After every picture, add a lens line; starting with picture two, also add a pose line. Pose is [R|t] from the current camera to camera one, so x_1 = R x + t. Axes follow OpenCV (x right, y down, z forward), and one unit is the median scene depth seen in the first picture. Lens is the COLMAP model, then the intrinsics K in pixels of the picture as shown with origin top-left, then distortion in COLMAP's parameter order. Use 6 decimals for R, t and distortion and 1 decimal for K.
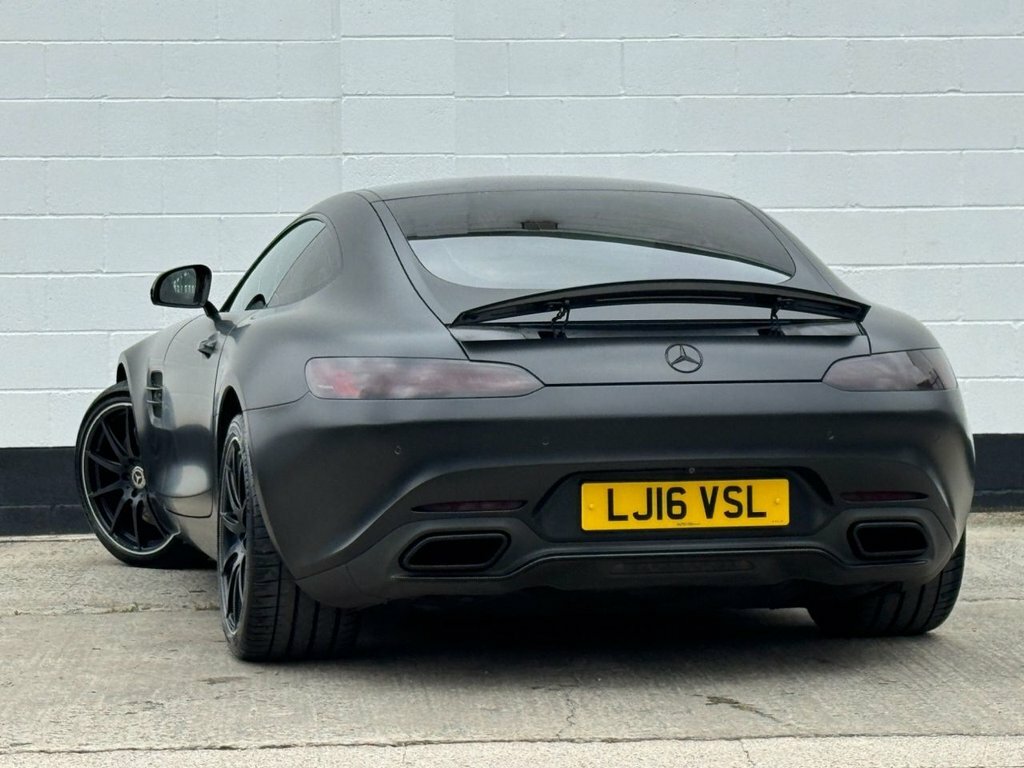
lens RADIAL K [[3241.7, 0, 509.3], [0, 3241.7, 362.2], [0, 0, 1]] dist [0.099481, 1.196079]
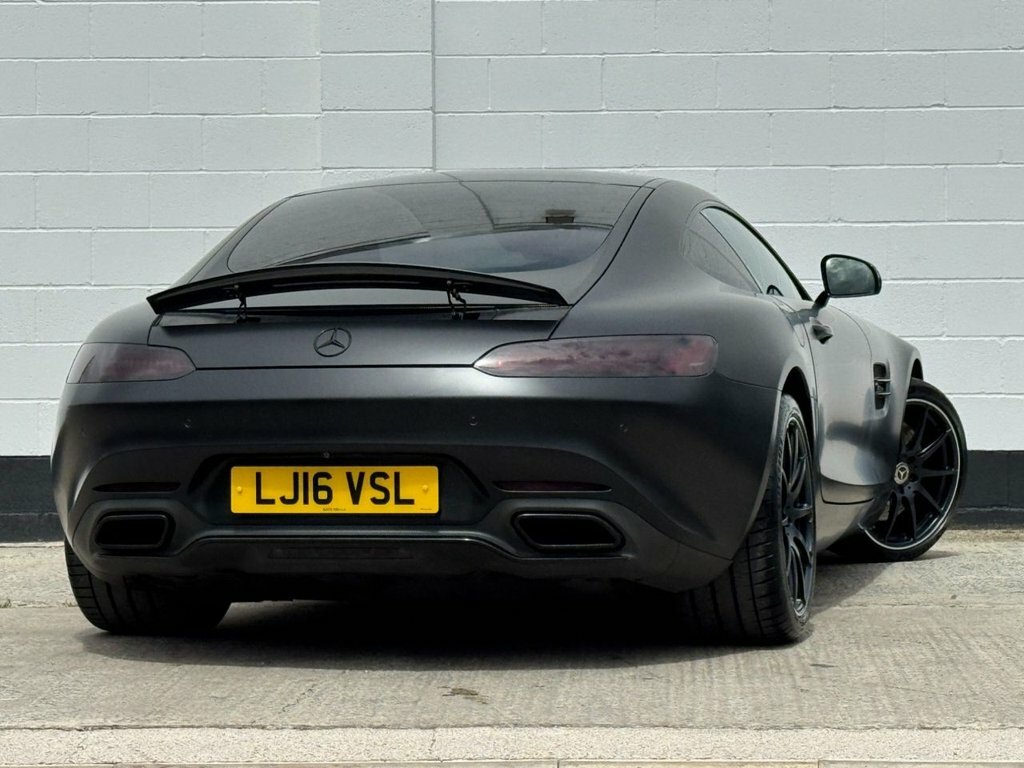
lens RADIAL K [[3067.5, 0, 515.0], [0, 3067.5, 365.4], [0, 0, 1]] dist [0.146978, -0.000510]
pose [[0.995015, 0.004621, -0.099619, 0.167425], [-0.006389, 0.999828, -0.017434, 0.021941], [0.099521, 0.017983, 0.994873, 0.084423]]
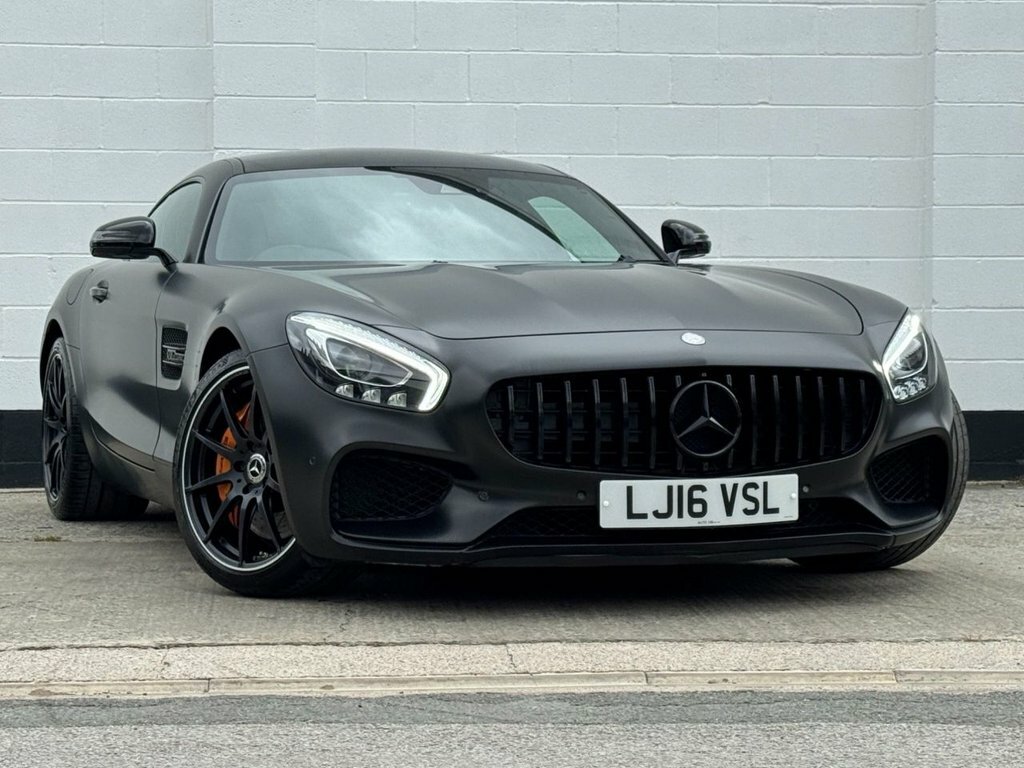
lens RADIAL K [[2558.8, 0, 517.4], [0, 2558.8, 385.7], [0, 0, 1]] dist [0.135140, 0.255008]
pose [[0.999576, 0.011209, 0.026855, 0.047528], [-0.010900, 0.999873, -0.011609, 0.041599], [-0.026982, 0.011311, 0.999572, 0.192514]]
